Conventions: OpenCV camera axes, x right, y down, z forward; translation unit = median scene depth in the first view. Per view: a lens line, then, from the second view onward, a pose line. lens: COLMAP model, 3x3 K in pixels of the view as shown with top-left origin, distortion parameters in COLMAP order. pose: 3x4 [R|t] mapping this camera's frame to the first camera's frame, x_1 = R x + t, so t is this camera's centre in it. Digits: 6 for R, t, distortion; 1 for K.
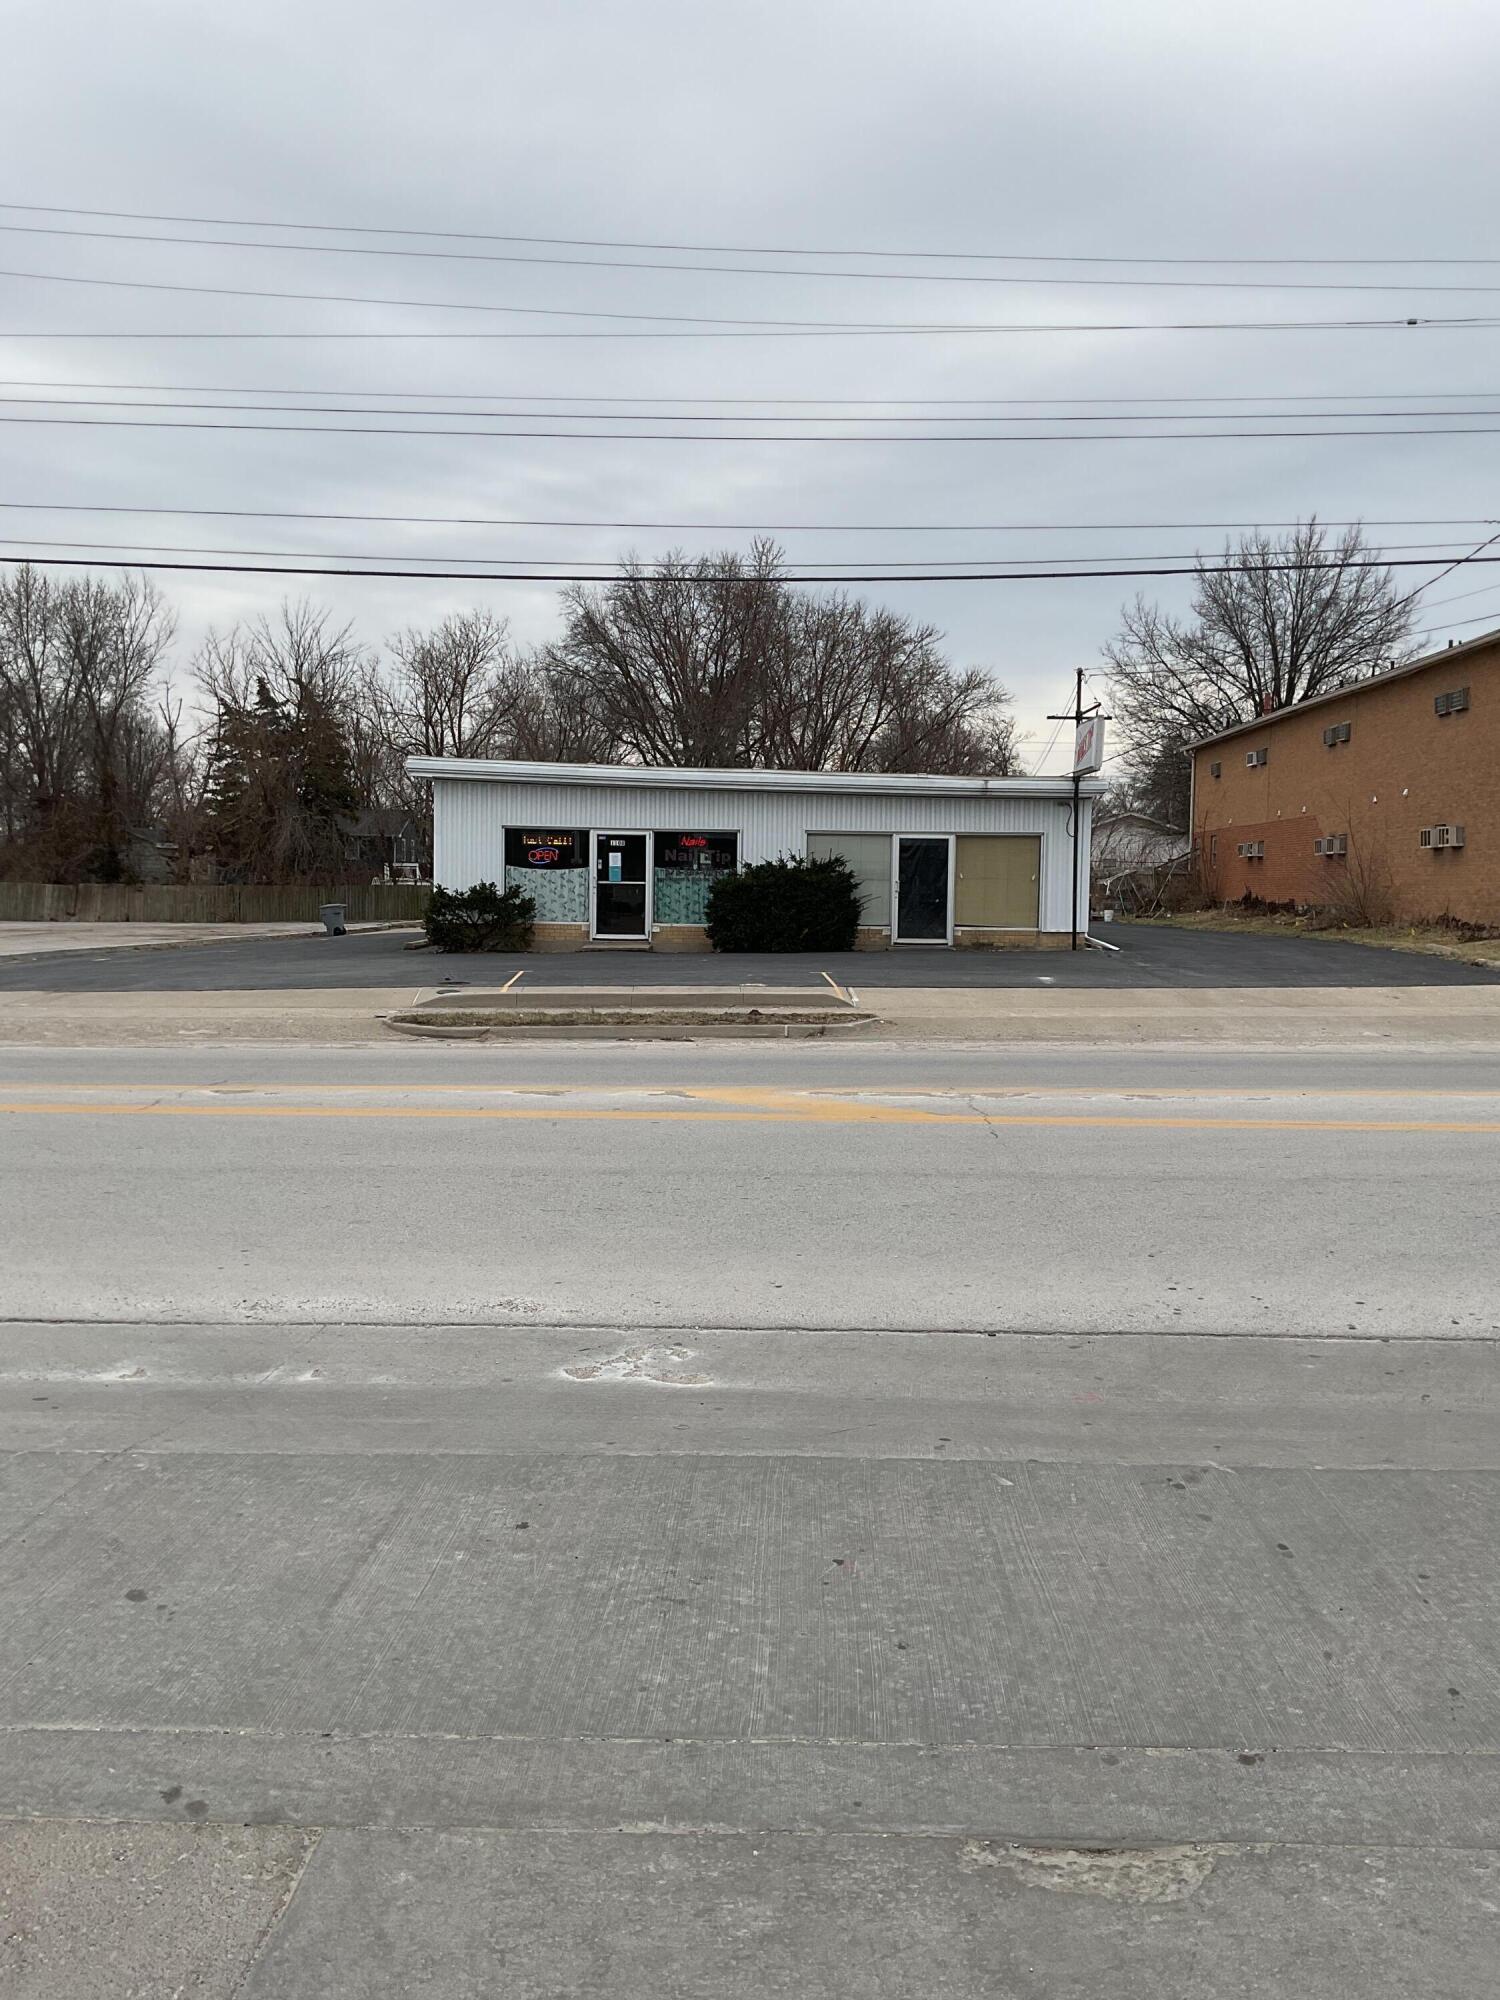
lens RADIAL K [[1635.2, 0, 750.0], [0, 1635.2, 1000.0], [0, 0, 1]] dist [0.134763, -0.281352]
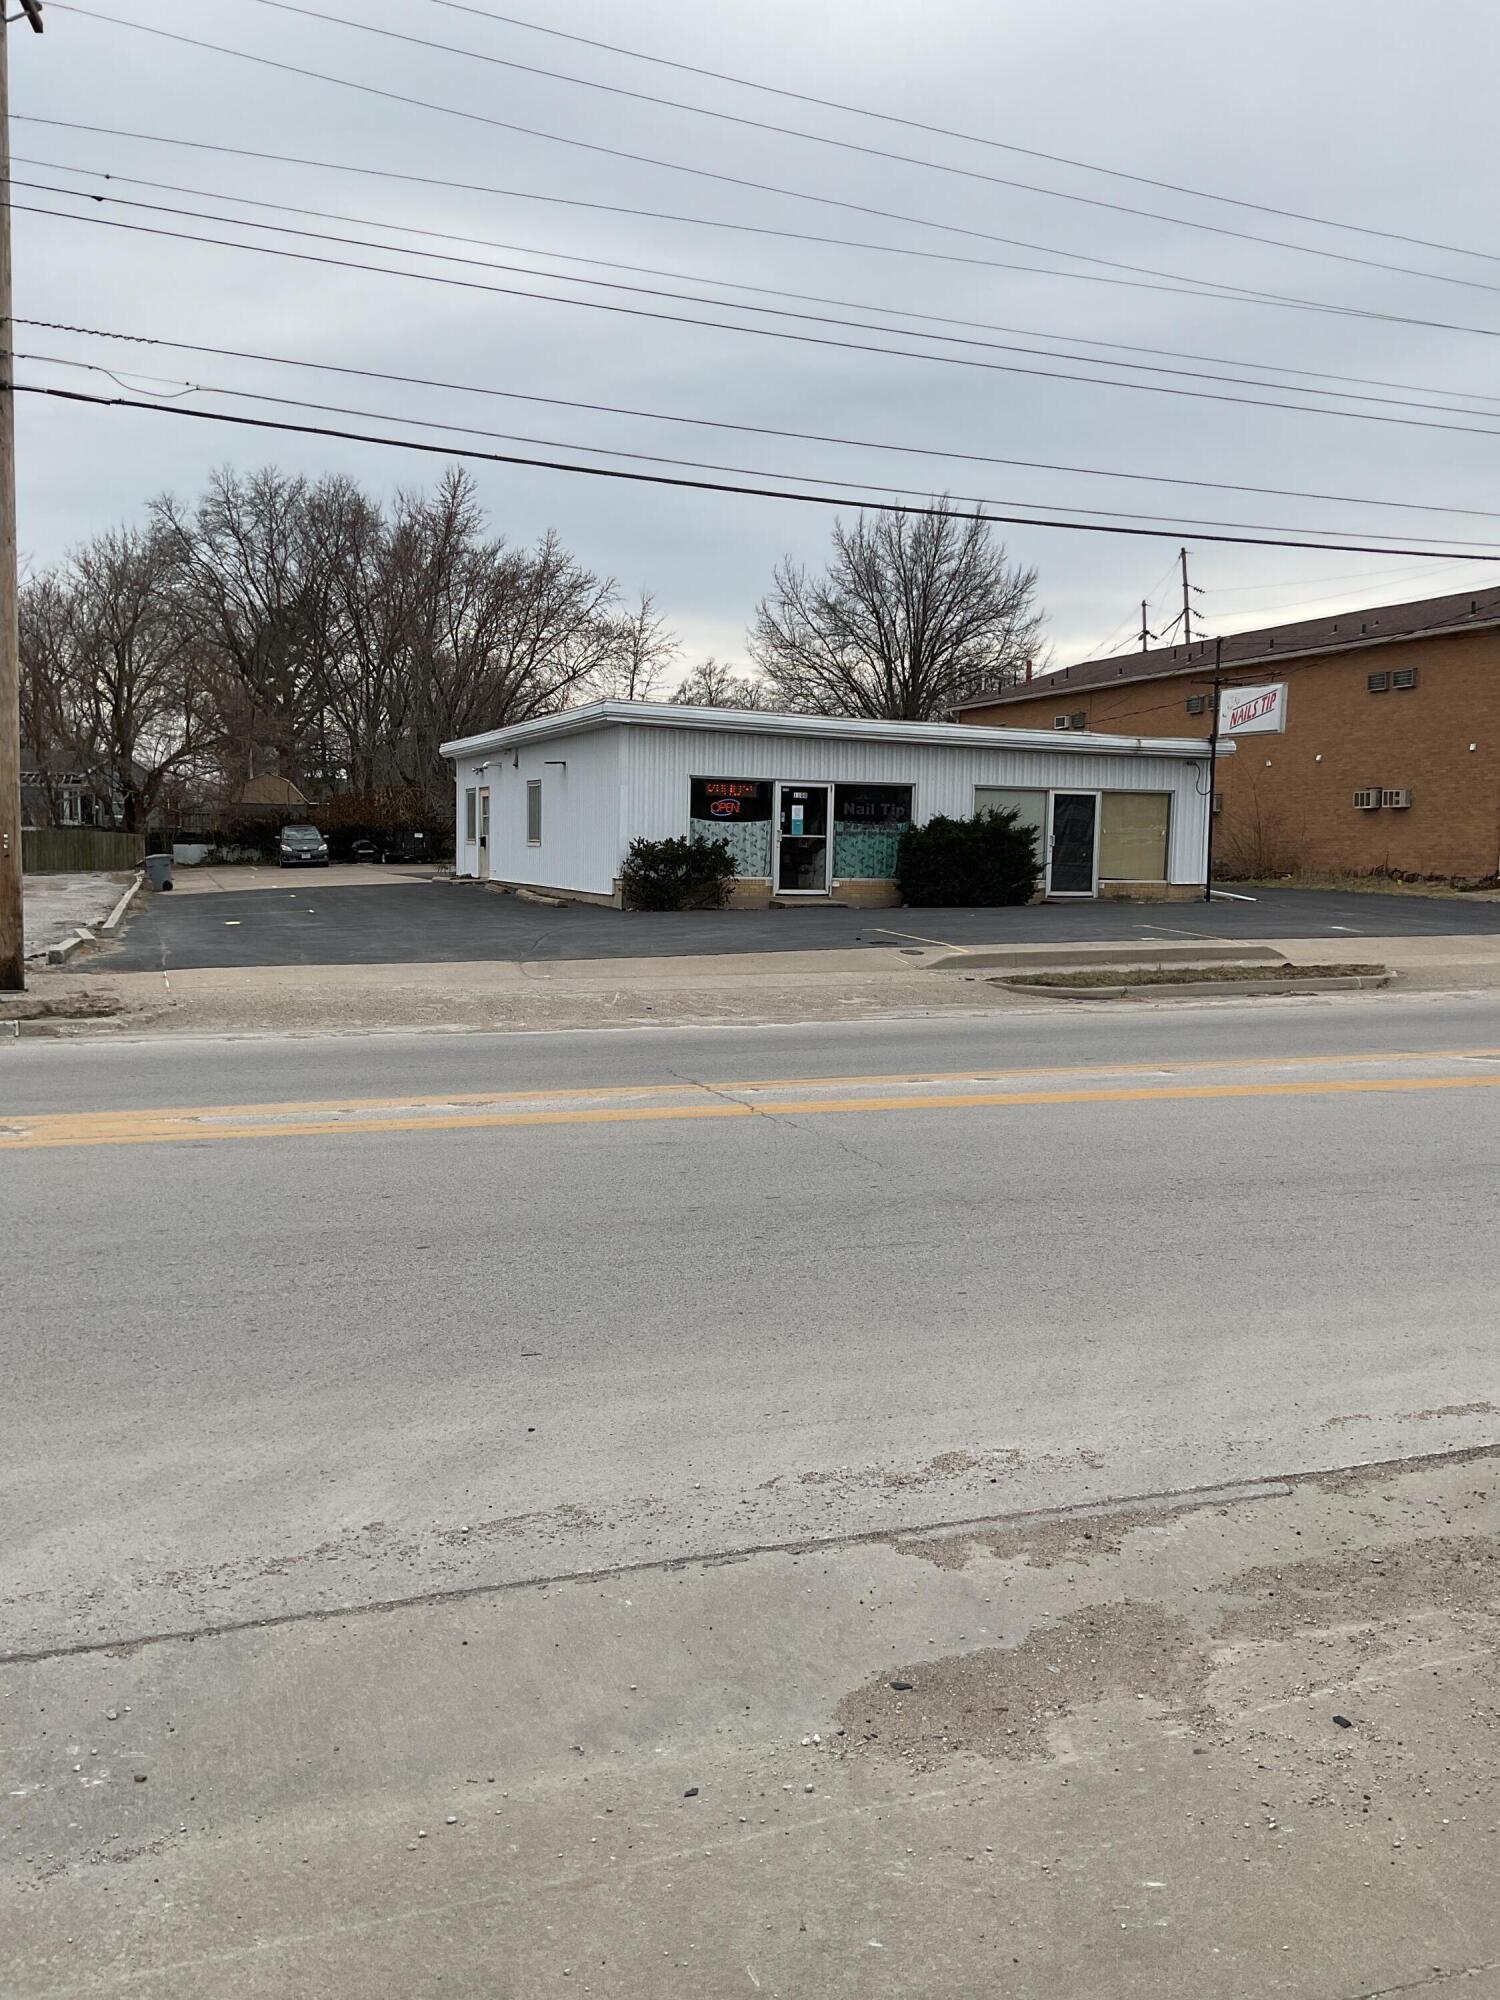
lens RADIAL K [[1630.8, 0, 751.0], [0, 1630.8, 1005.0], [0, 0, 1]] dist [0.131984, -0.270406]
pose [[0.926401, -0.033595, 0.375037, -0.474422], [0.019993, 0.998996, 0.040103, -0.011314], [-0.376008, -0.029653, 0.926142, 0.113113]]
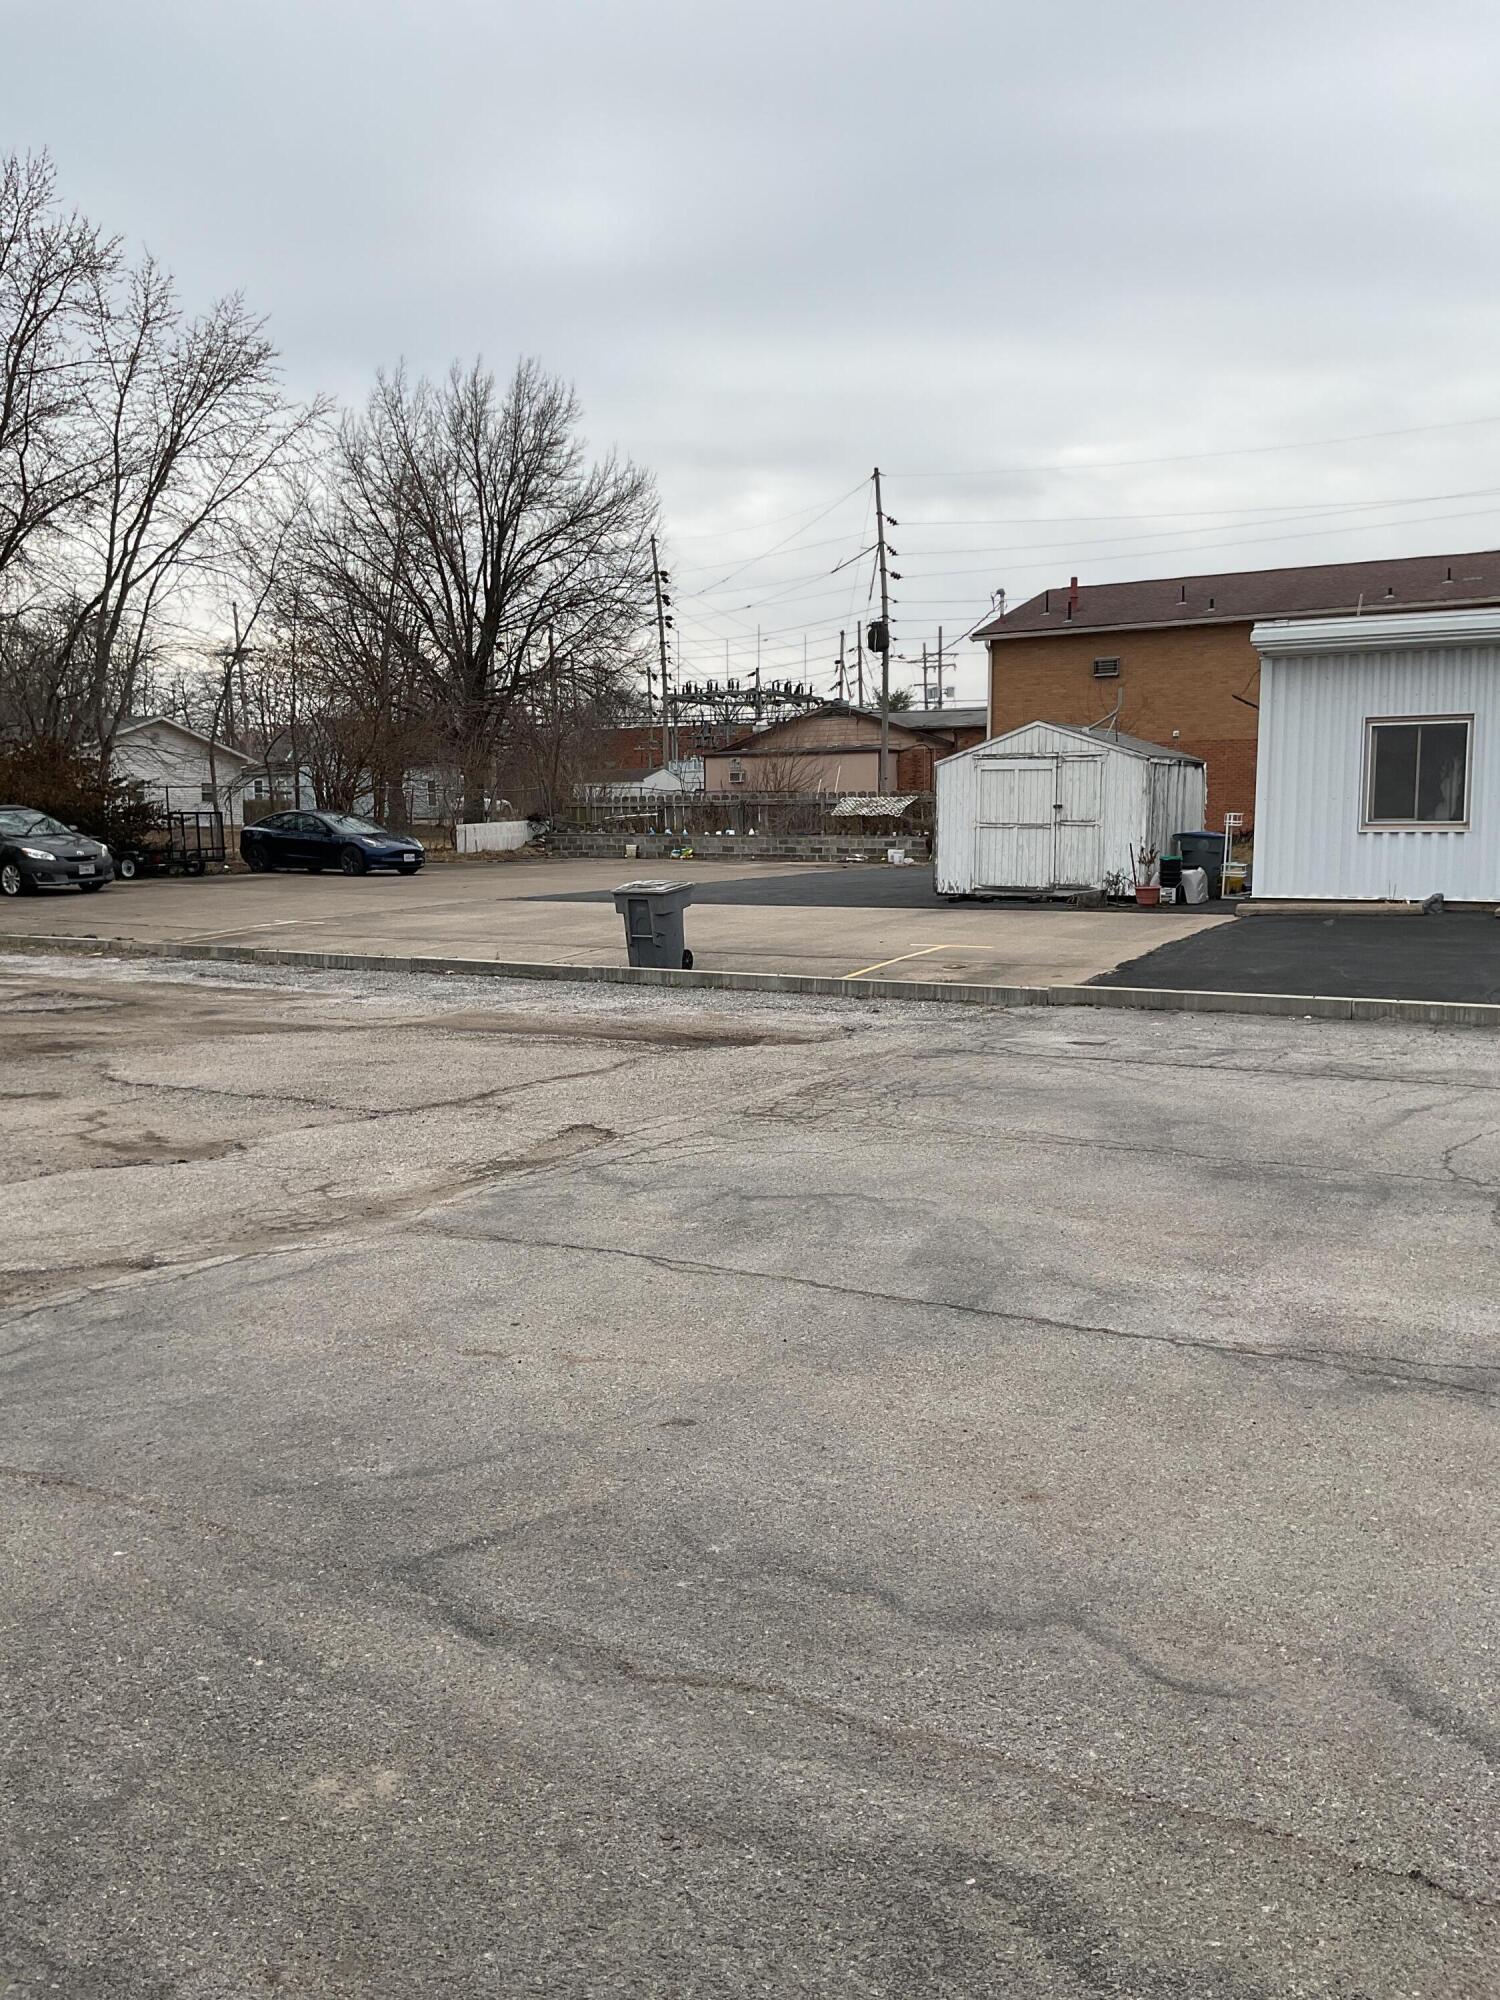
lens RADIAL K [[1635.2, 0, 750.0], [0, 1635.2, 1000.0], [0, 0, 1]] dist [0.134763, -0.281352]
pose [[0.484852, -0.103017, 0.868508, -0.877440], [0.067085, 0.994494, 0.080510, -0.098231], [-0.872019, 0.019229, 0.489093, 1.355779]]
